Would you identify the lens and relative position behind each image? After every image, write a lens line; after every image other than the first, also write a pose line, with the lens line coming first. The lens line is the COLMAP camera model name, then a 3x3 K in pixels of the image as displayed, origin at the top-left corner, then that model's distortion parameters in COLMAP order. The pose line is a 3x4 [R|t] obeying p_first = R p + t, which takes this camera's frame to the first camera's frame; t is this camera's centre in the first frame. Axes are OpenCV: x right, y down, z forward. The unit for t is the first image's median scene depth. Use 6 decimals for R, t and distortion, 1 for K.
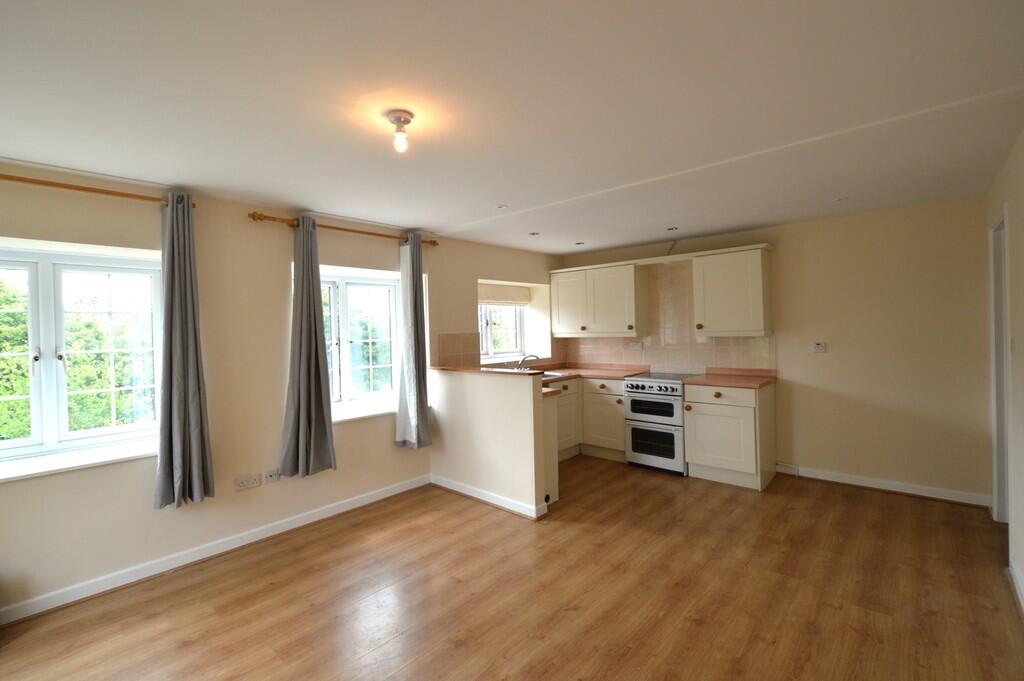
lens RADIAL K [[439.5, 0, 512.6], [0, 439.5, 335.6], [0, 0, 1]] dist [-0.000086, 0.000140]
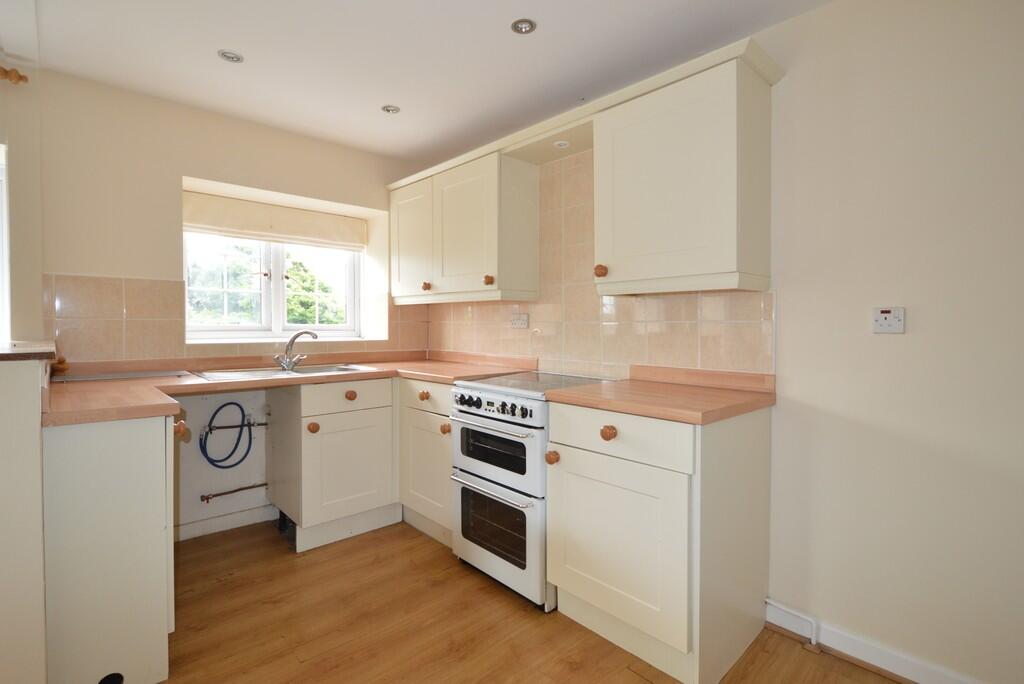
lens RADIAL K [[471.3, 0, 510.6], [0, 471.3, 338.4], [0, 0, 1]] dist [0.010785, -0.000210]
pose [[0.994571, 0.031198, -0.099277, 0.373660], [-0.029752, 0.999429, 0.016012, 0.040550], [0.099720, -0.012972, 0.994931, 0.506014]]
